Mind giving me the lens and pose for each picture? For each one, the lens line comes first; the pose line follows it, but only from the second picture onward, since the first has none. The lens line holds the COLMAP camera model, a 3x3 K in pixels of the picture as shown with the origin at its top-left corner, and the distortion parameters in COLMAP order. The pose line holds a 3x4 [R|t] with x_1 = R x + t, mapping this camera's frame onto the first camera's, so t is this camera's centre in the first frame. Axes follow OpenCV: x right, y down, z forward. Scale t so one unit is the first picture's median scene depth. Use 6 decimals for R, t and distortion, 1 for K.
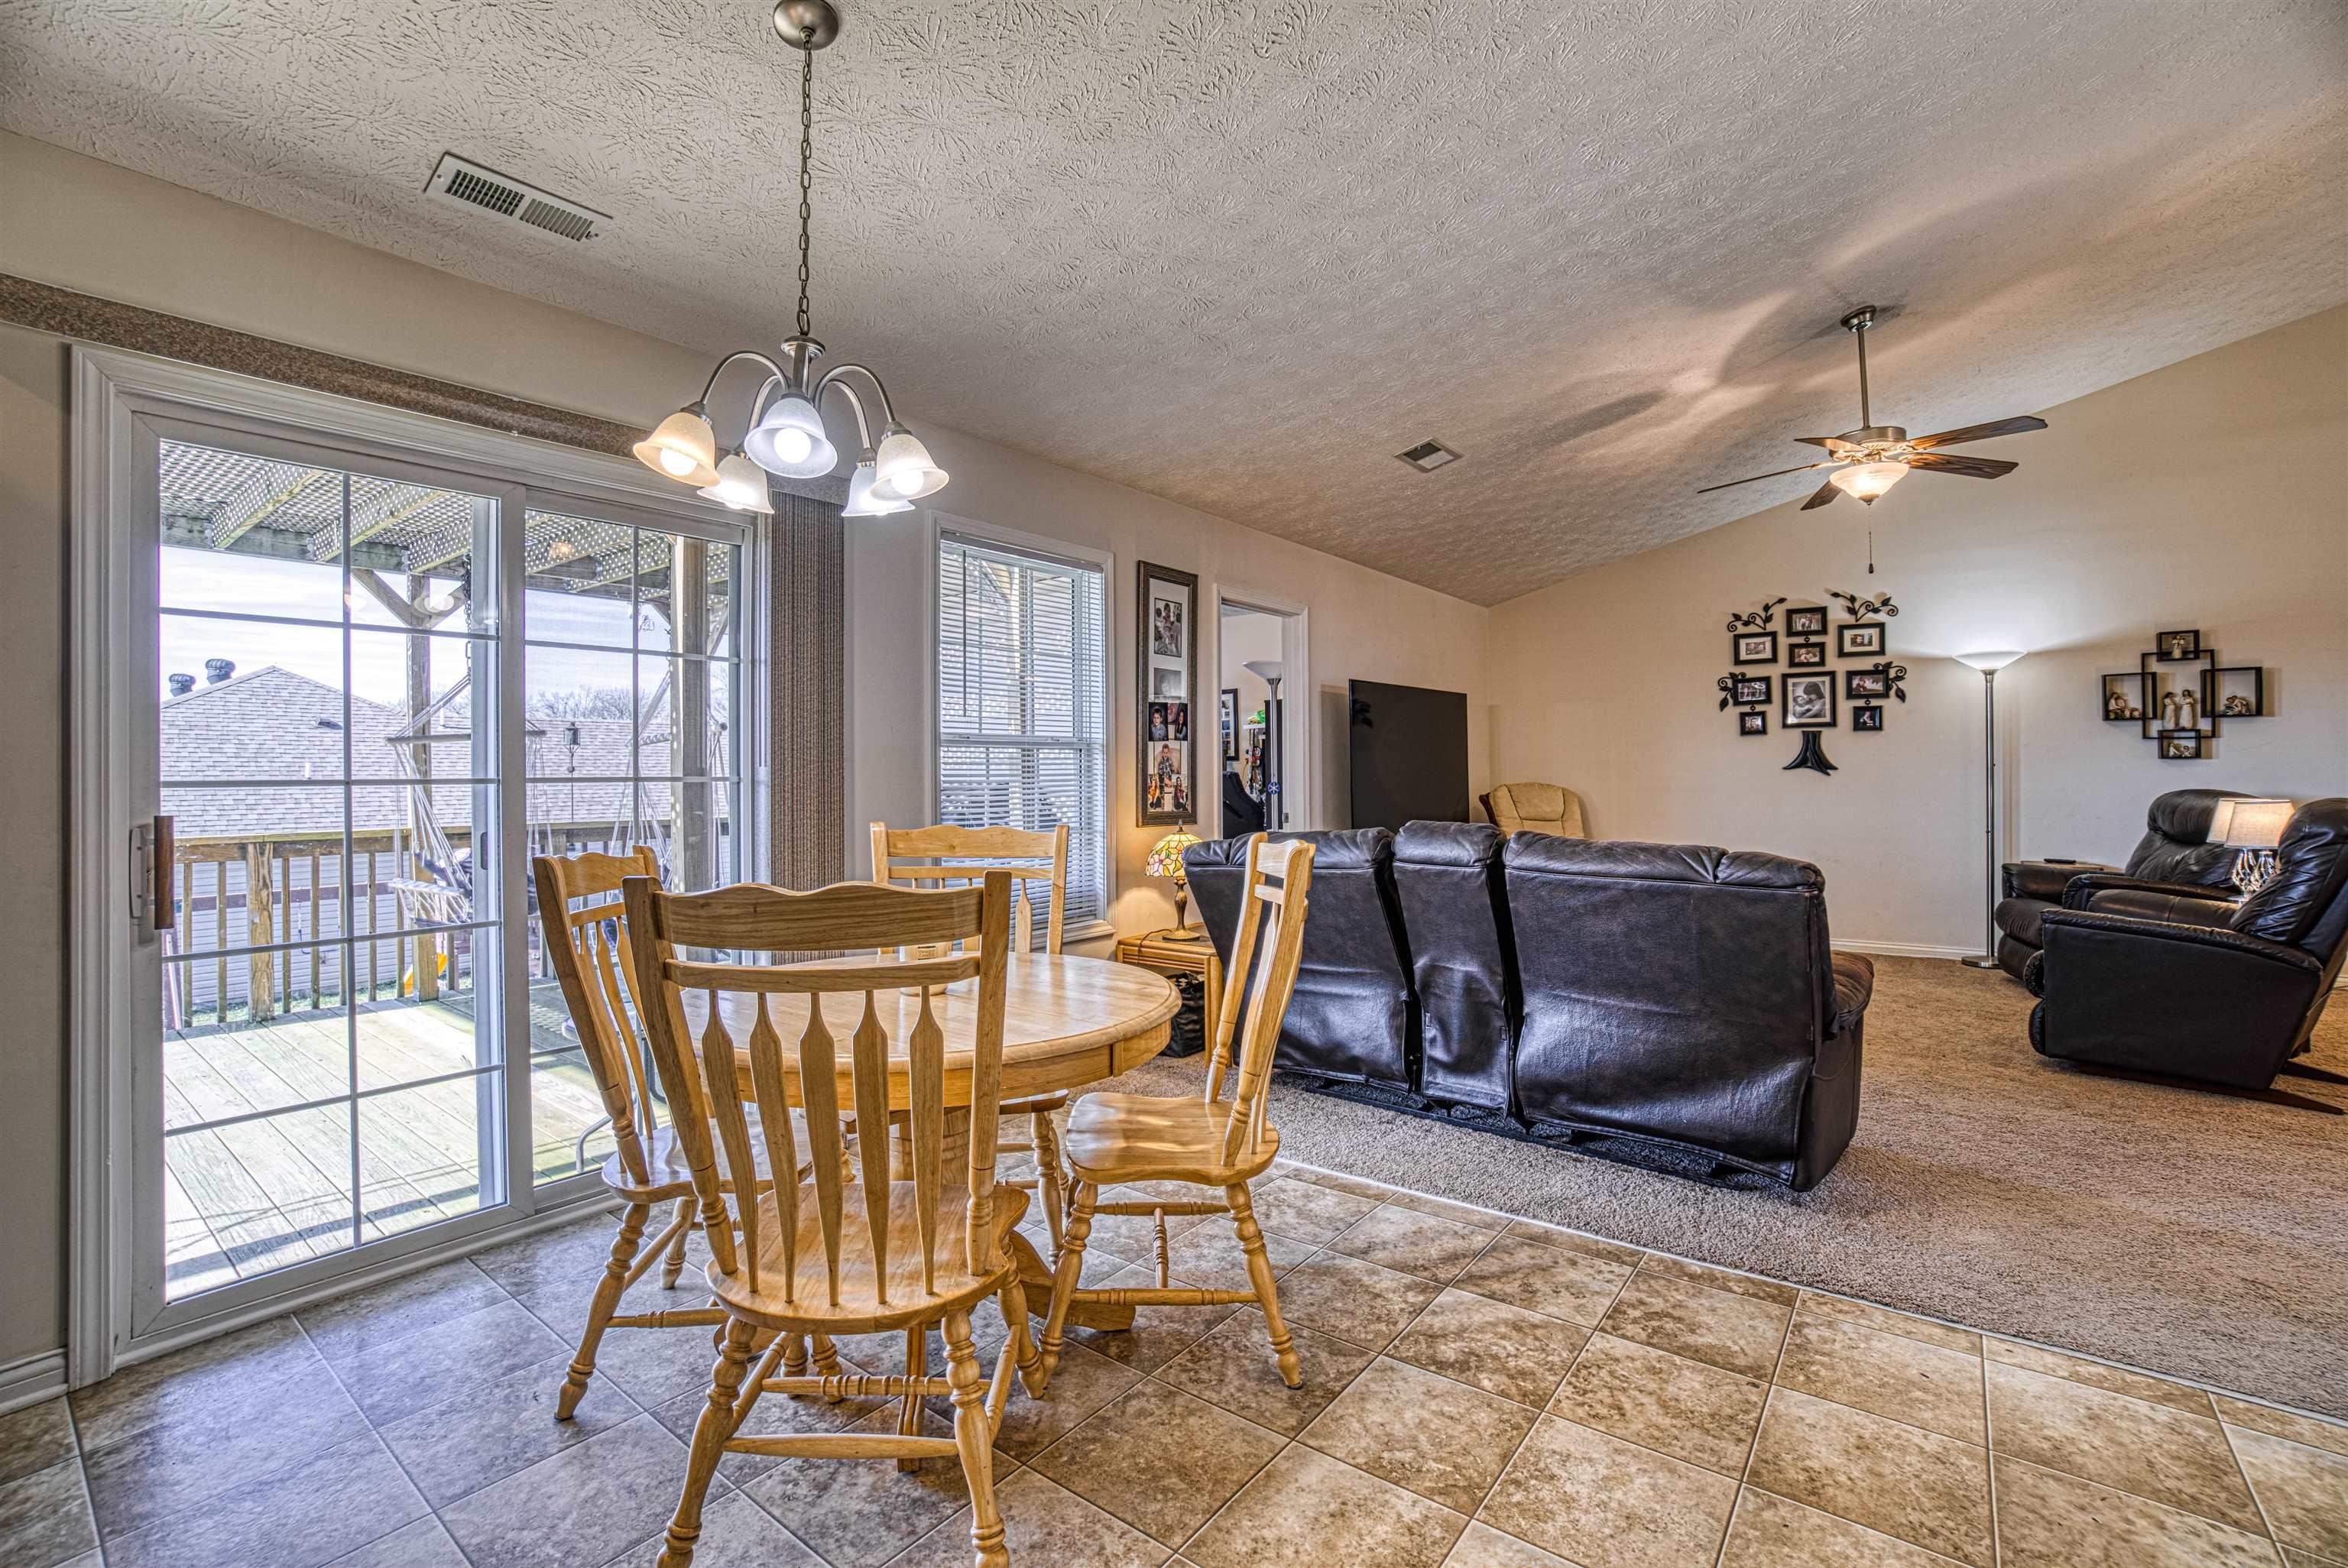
lens RADIAL K [[1025.1, 0, 1158.1], [0, 1025.1, 766.2], [0, 0, 1]] dist [-0.058862, 0.019233]
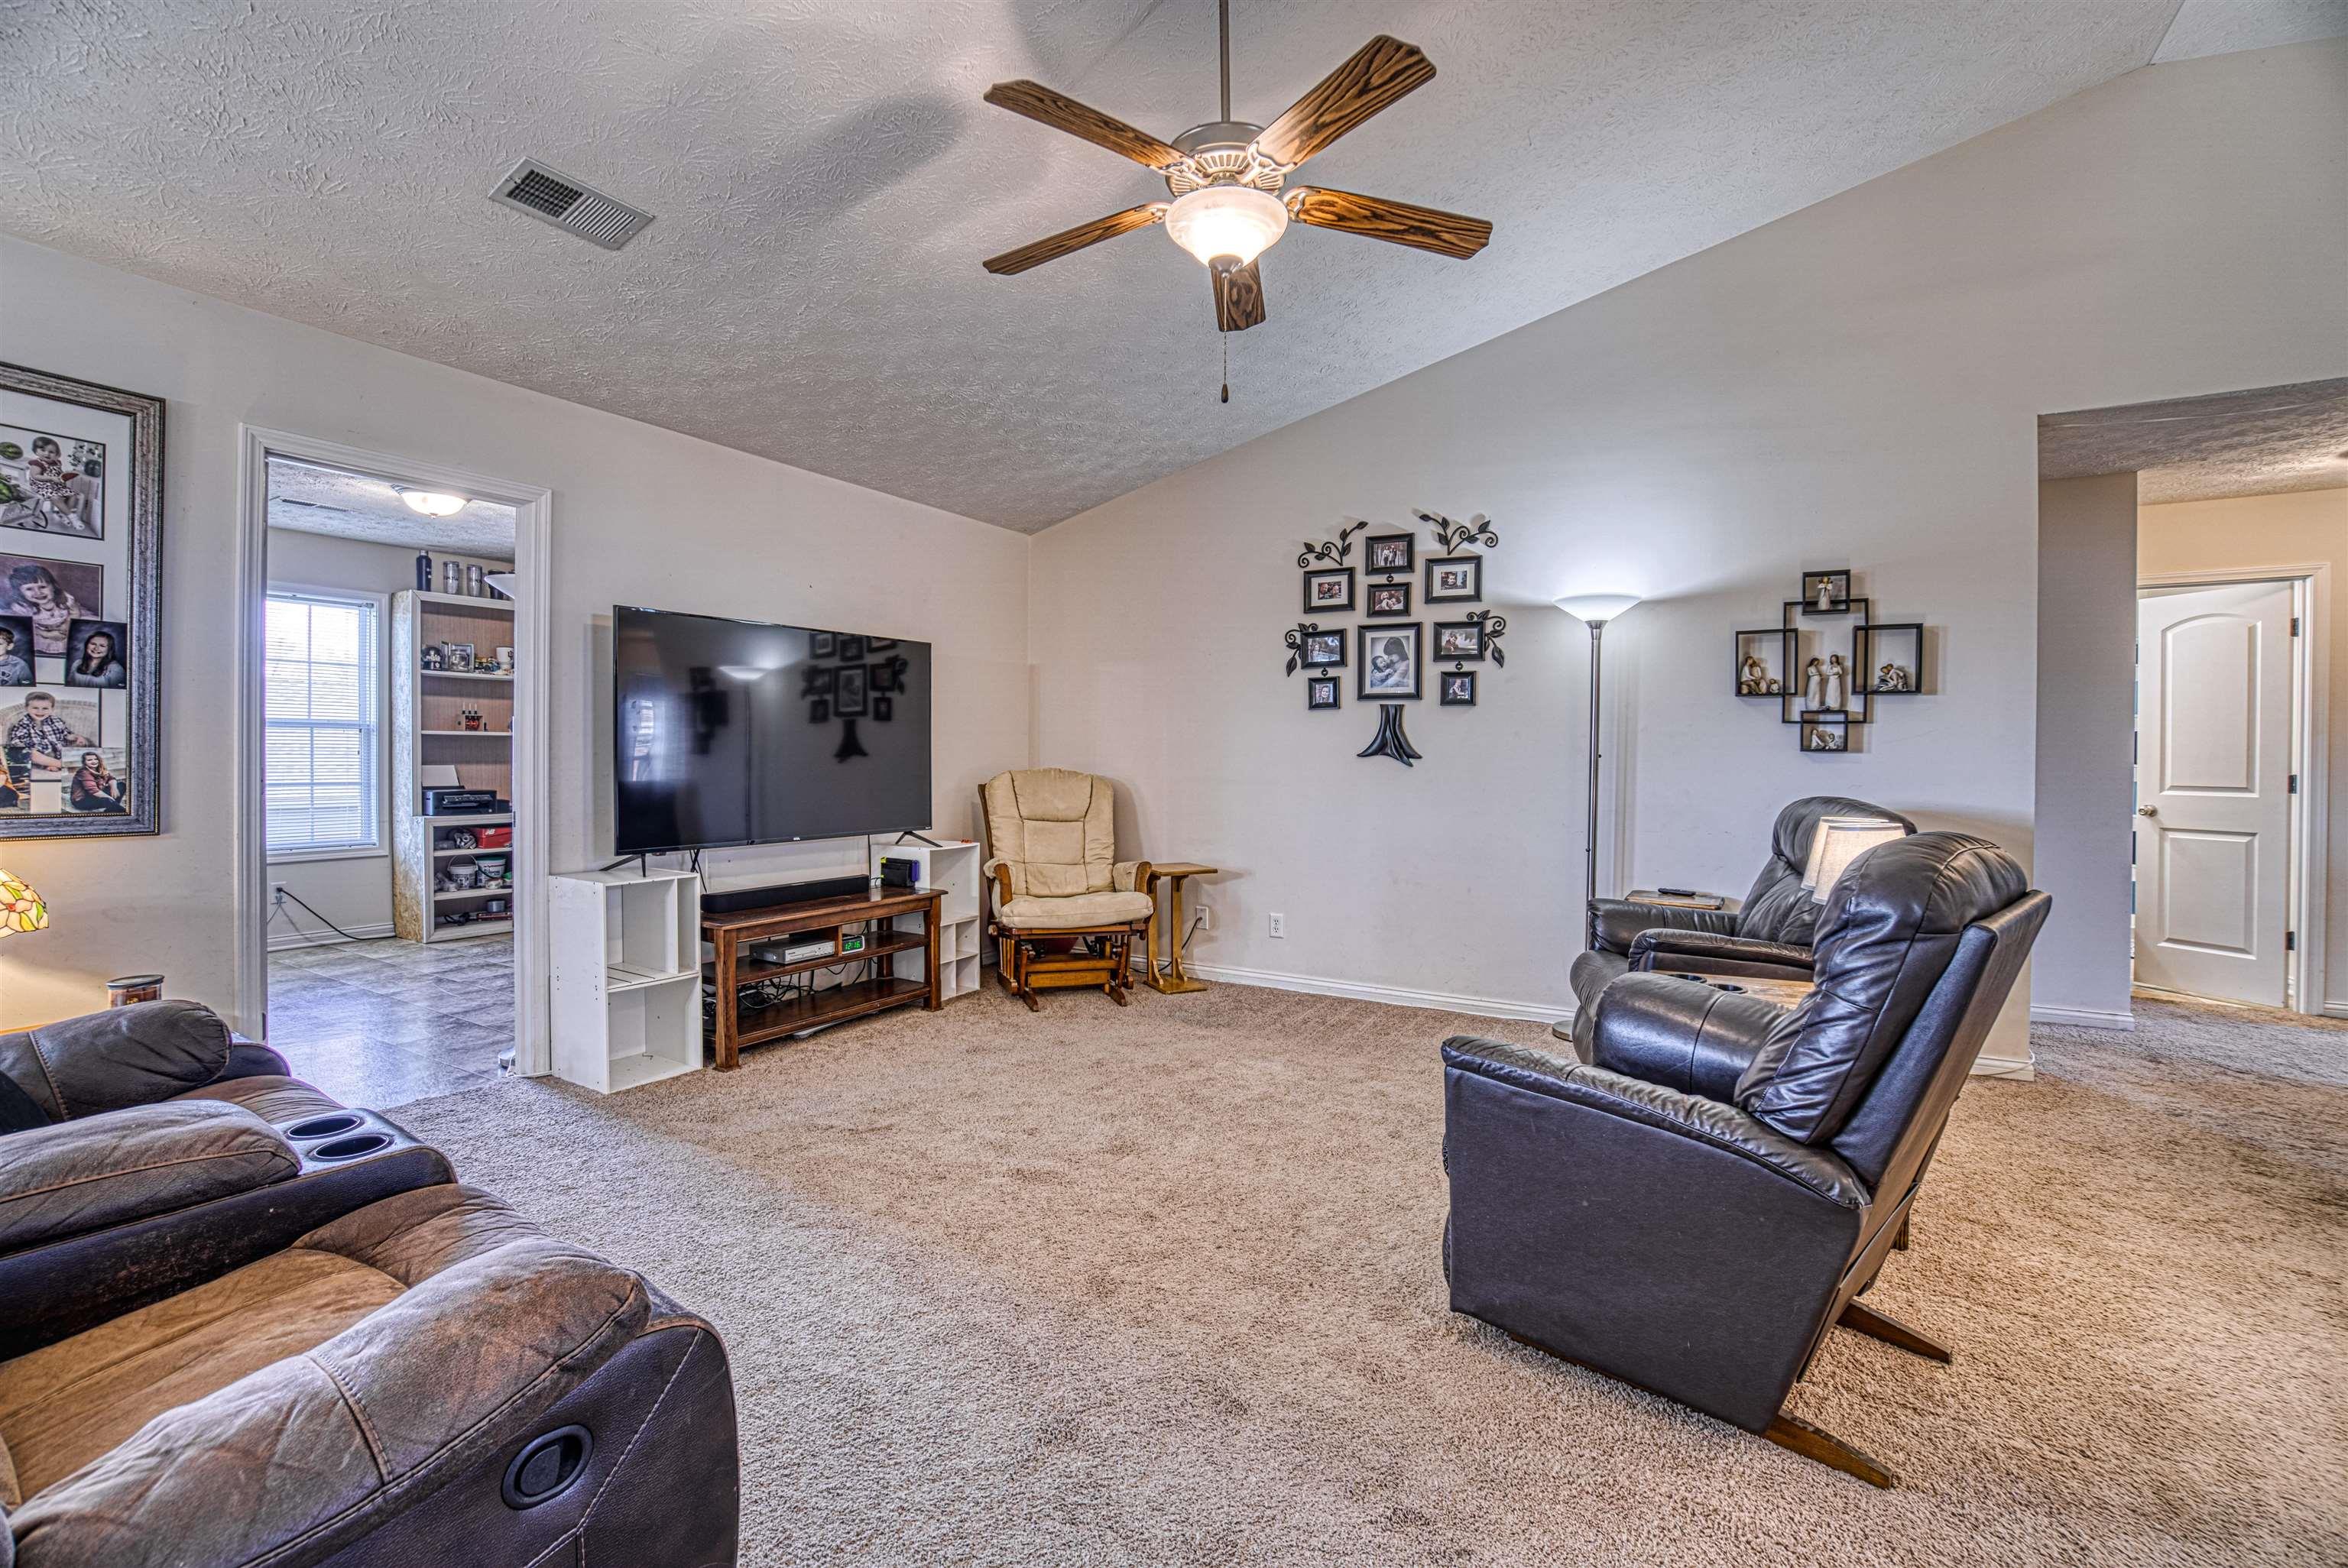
lens RADIAL K [[1025.1, 0, 1166.3], [0, 1025.1, 771.0], [0, 0, 1]] dist [-0.058862, 0.019233]
pose [[0.990958, 0.014404, 0.133394, 0.405042], [-0.018074, 0.999490, 0.026337, -0.003775], [-0.132947, -0.028509, 0.990713, 0.295964]]
